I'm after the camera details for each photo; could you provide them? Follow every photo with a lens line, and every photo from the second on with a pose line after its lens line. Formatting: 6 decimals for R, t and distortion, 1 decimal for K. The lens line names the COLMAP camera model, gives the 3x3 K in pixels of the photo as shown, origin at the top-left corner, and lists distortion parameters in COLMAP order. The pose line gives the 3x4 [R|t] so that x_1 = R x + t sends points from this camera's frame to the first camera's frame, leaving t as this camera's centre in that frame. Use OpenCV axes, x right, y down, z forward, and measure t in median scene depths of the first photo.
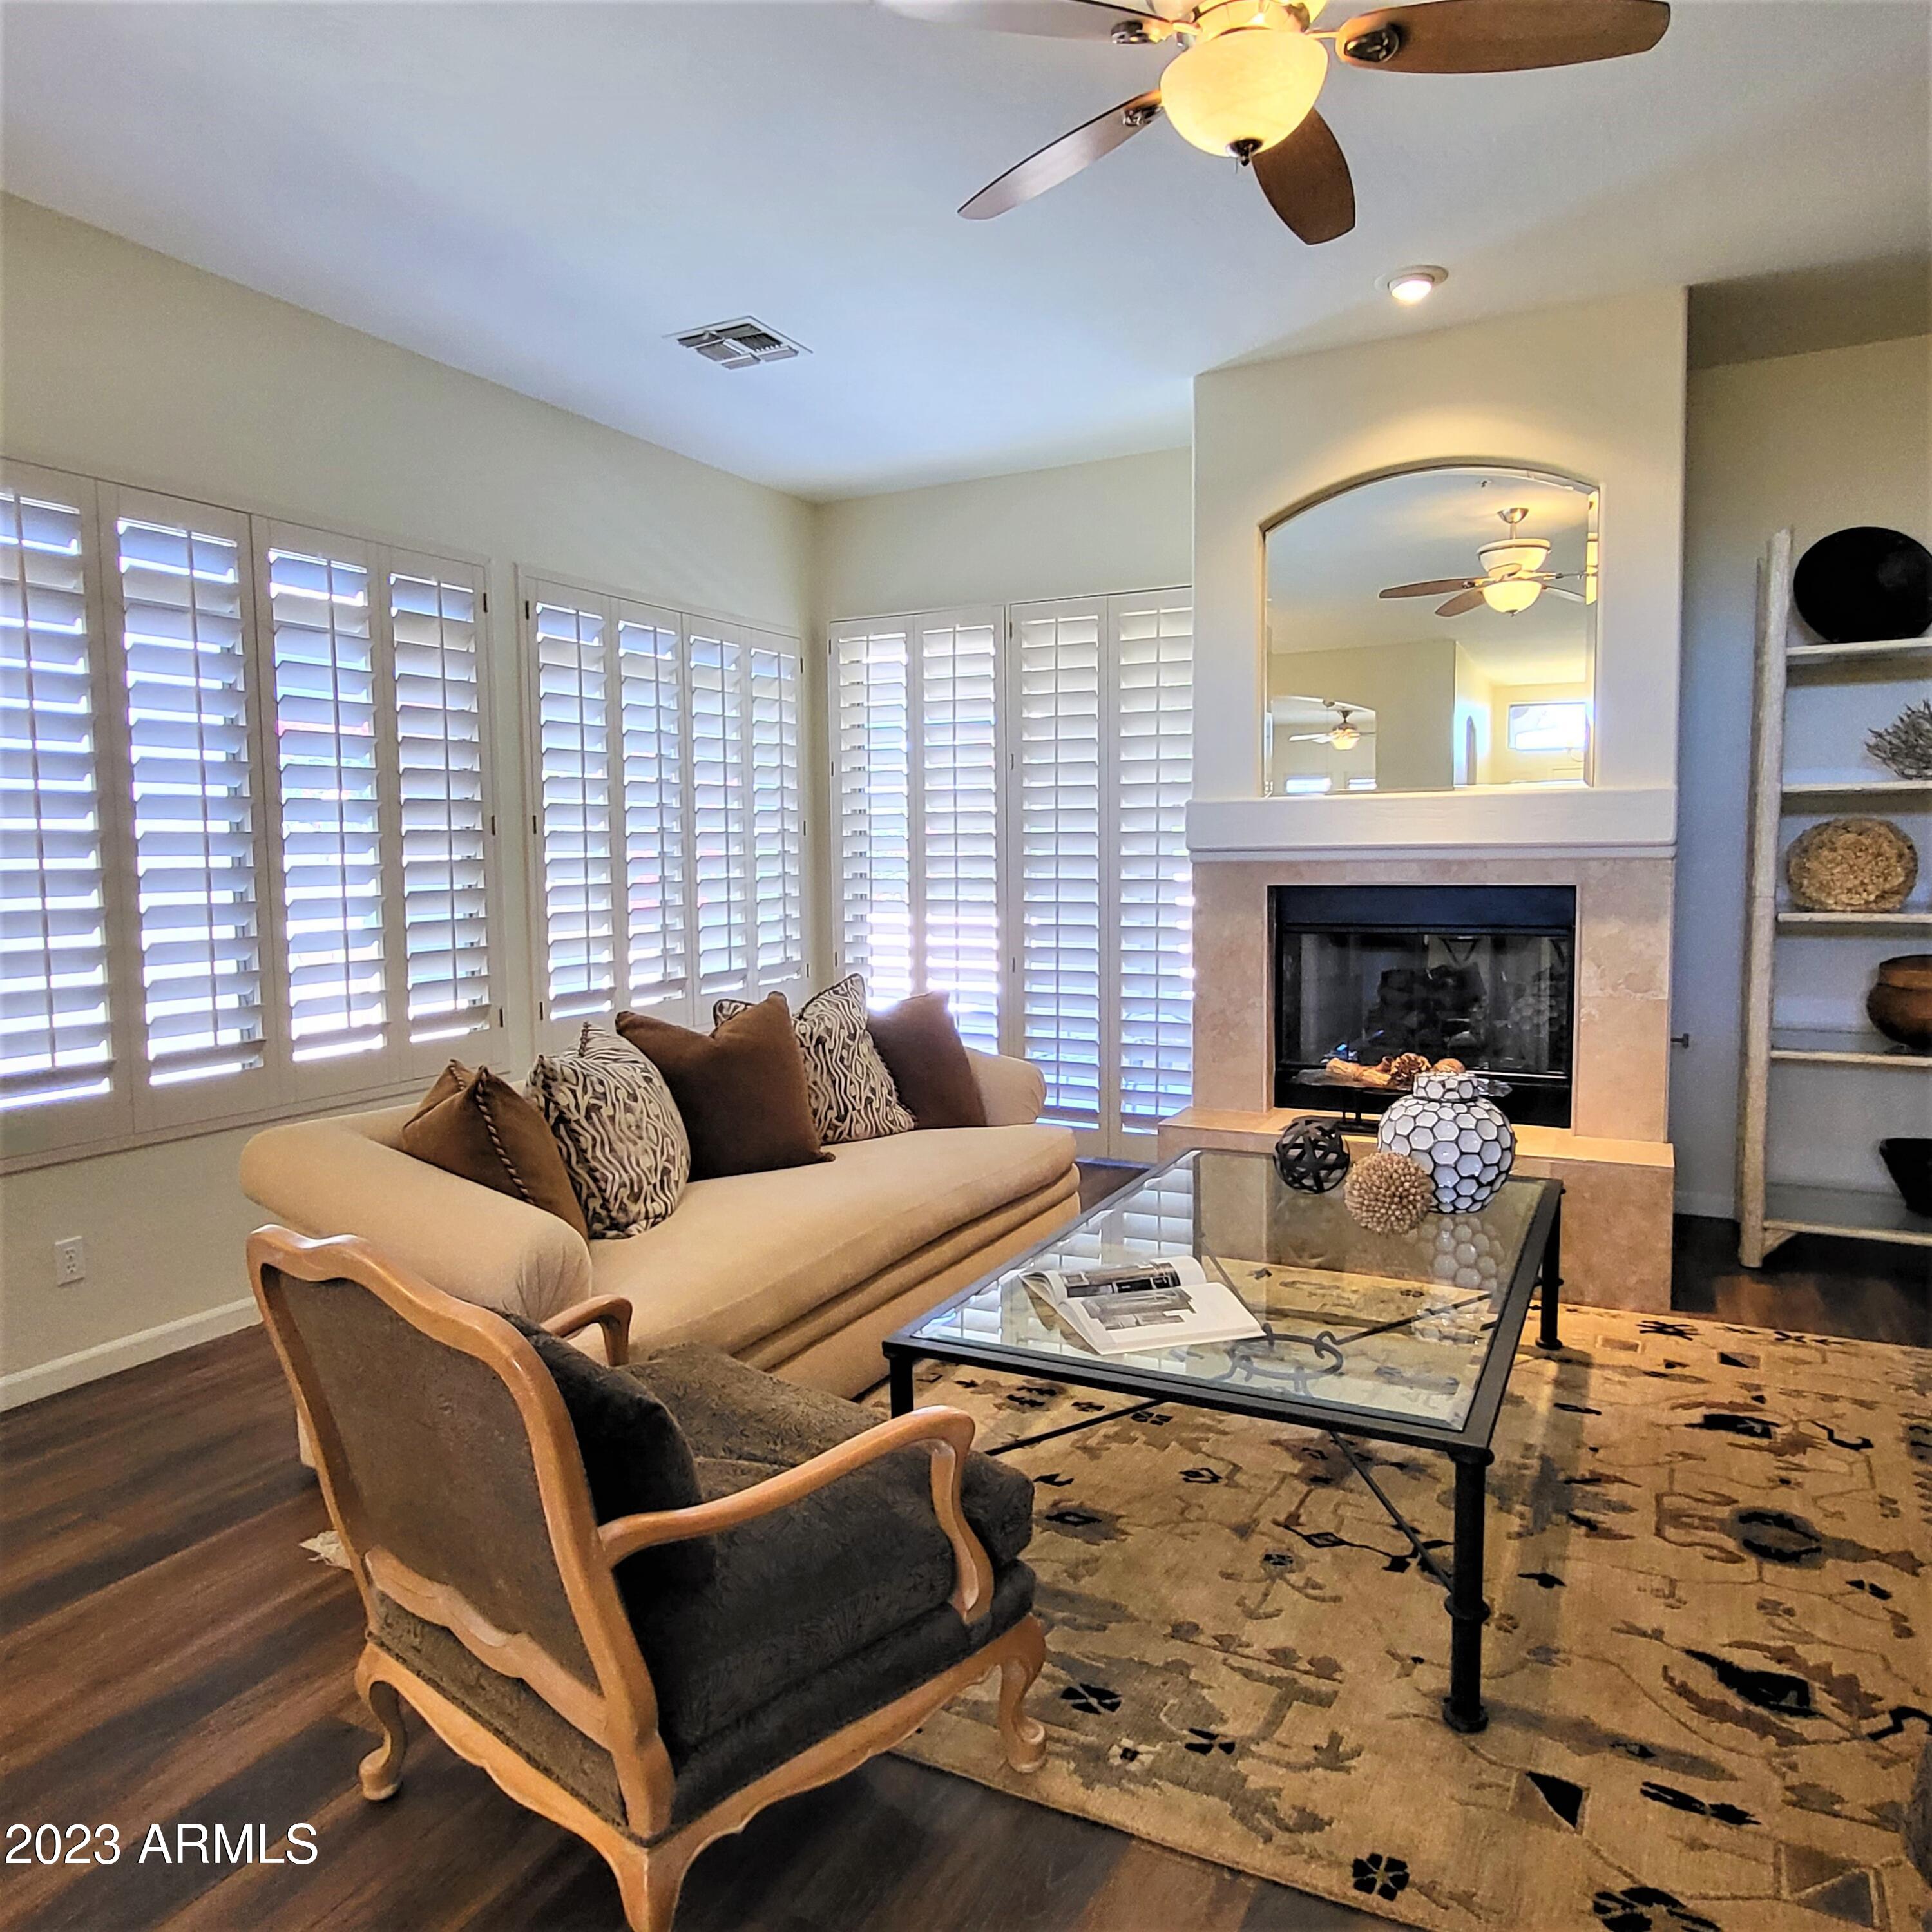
lens RADIAL K [[1354.5, 0, 966.0], [0, 1354.5, 966.0], [0, 0, 1]] dist [-0.032063, 0.032174]
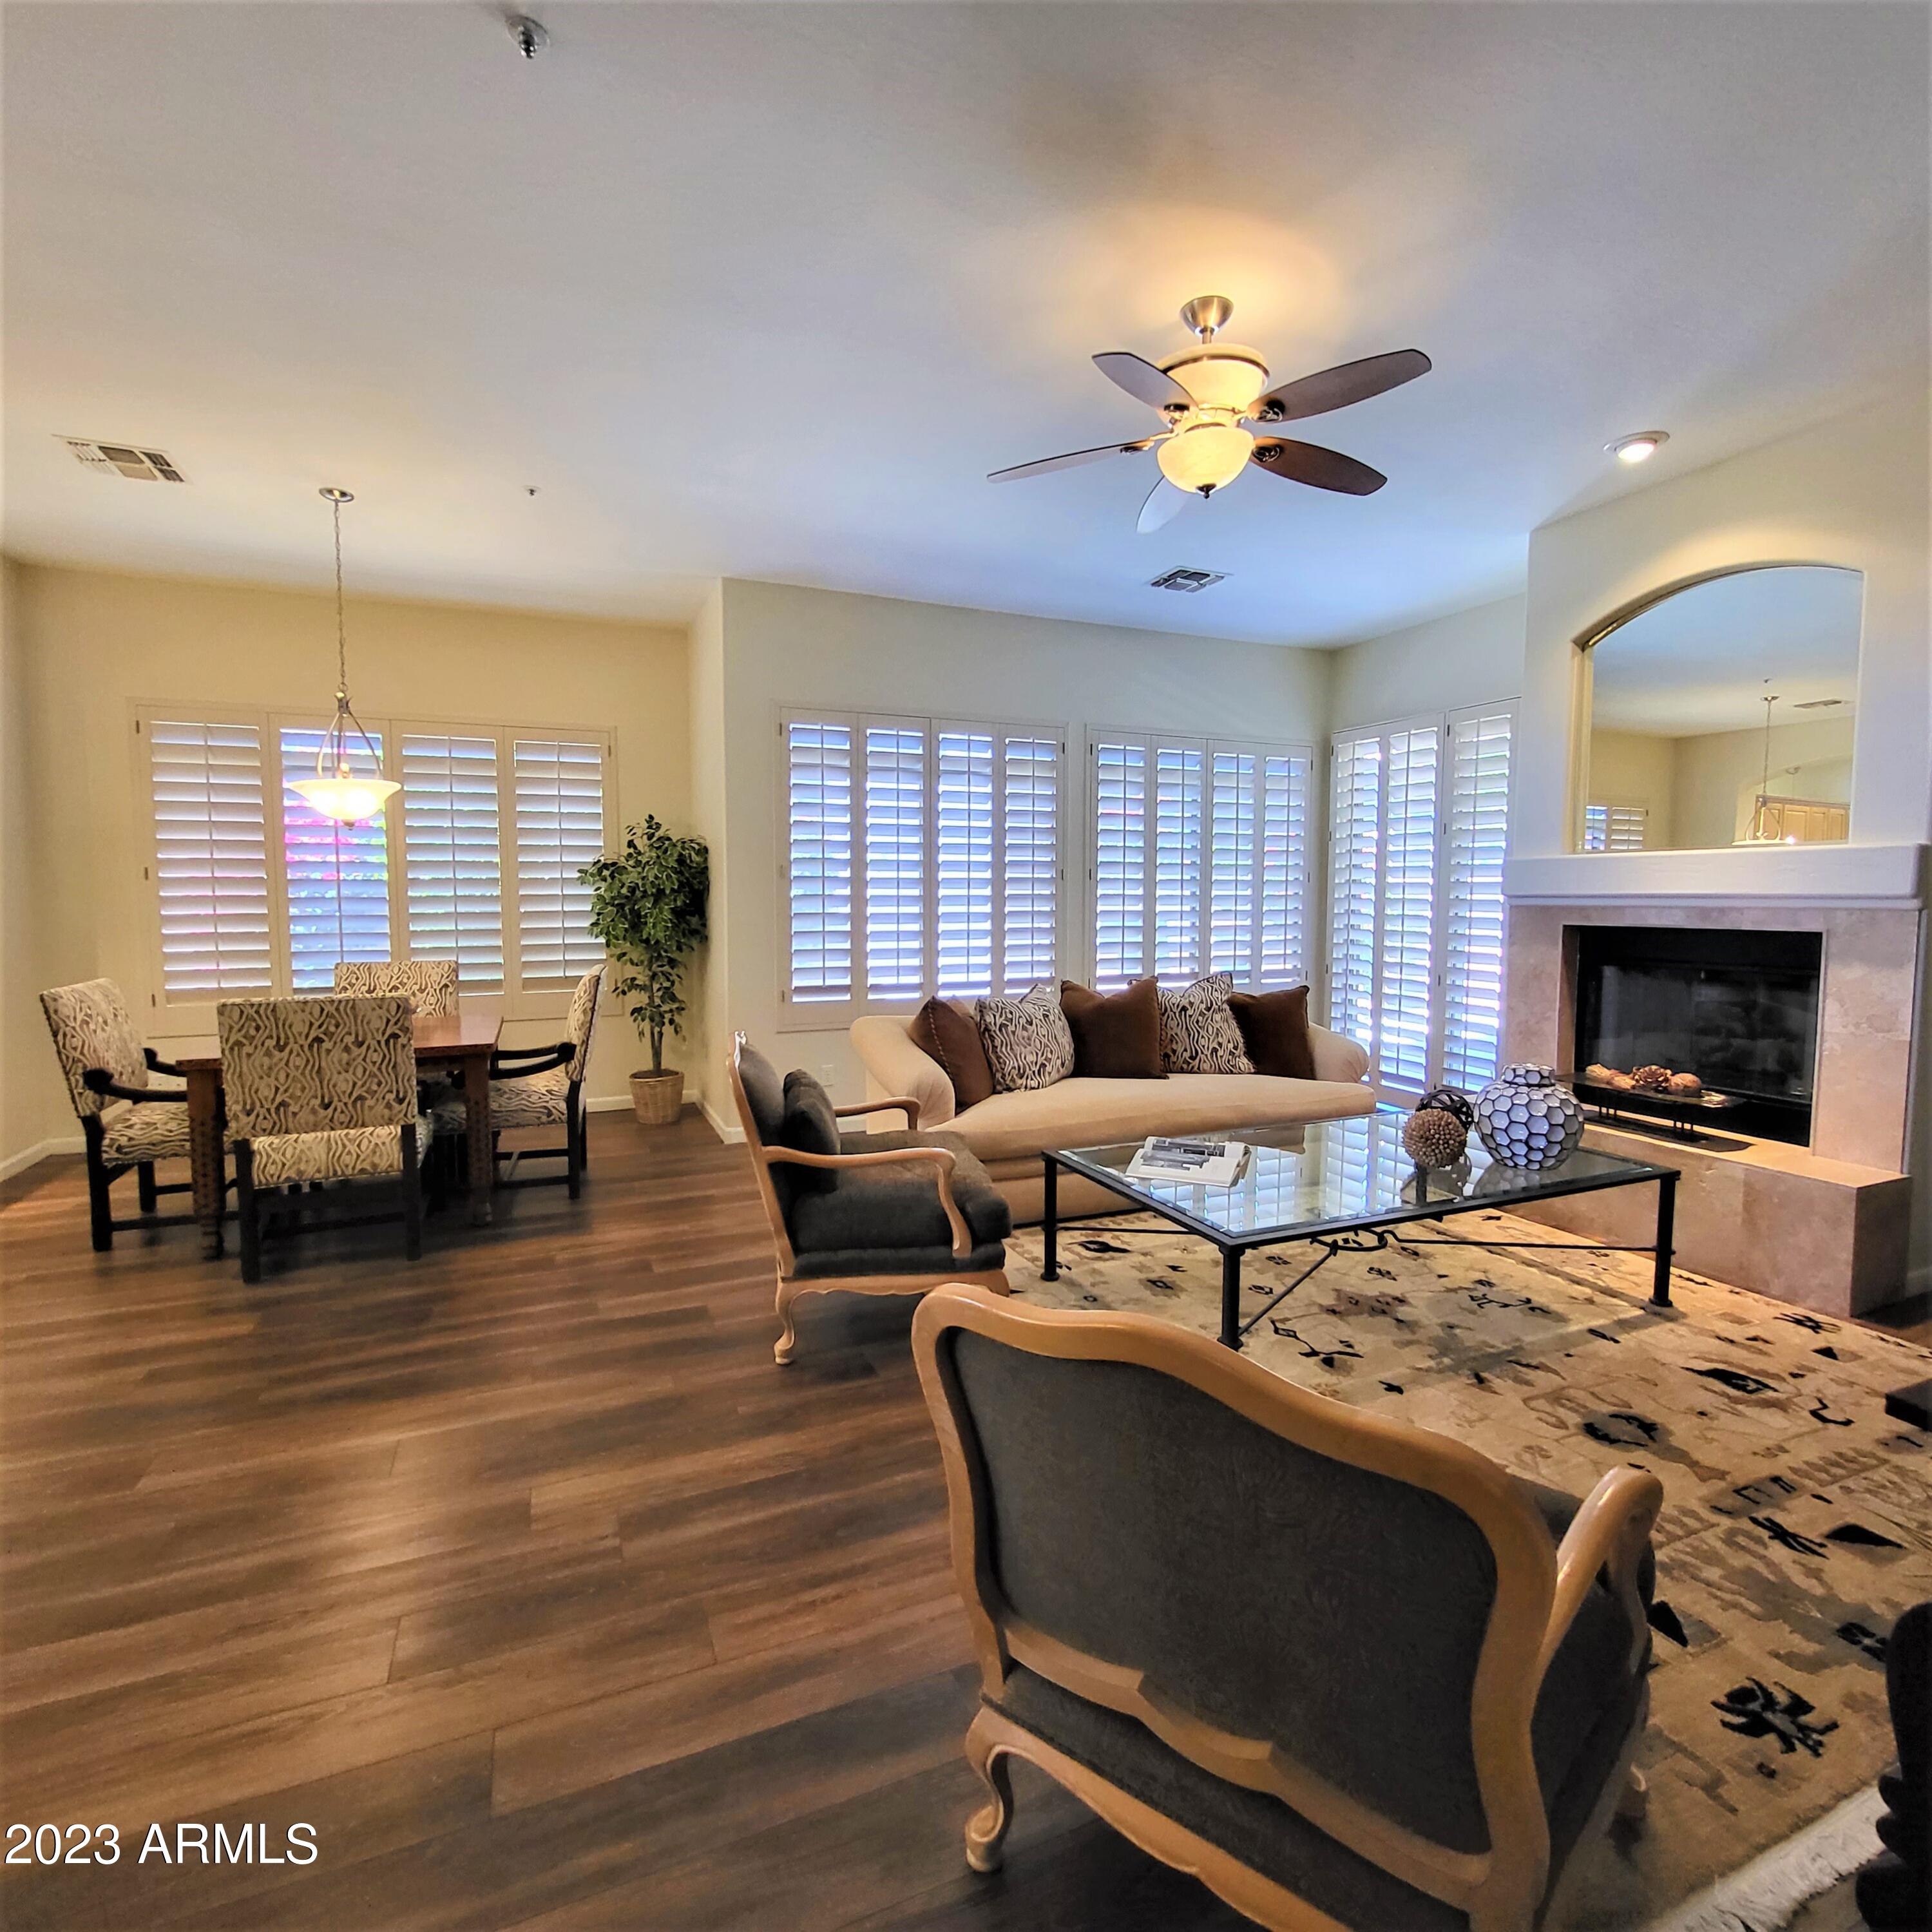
lens RADIAL K [[1002.8, 0, 966.0], [0, 1002.8, 966.0], [0, 0, 1]] dist [-0.000932, -0.000261]
pose [[0.778322, 0.061034, -0.624891, 0.447073], [-0.066706, 0.997669, 0.014359, 0.004229], [0.624311, 0.030508, 0.780580, -0.106644]]
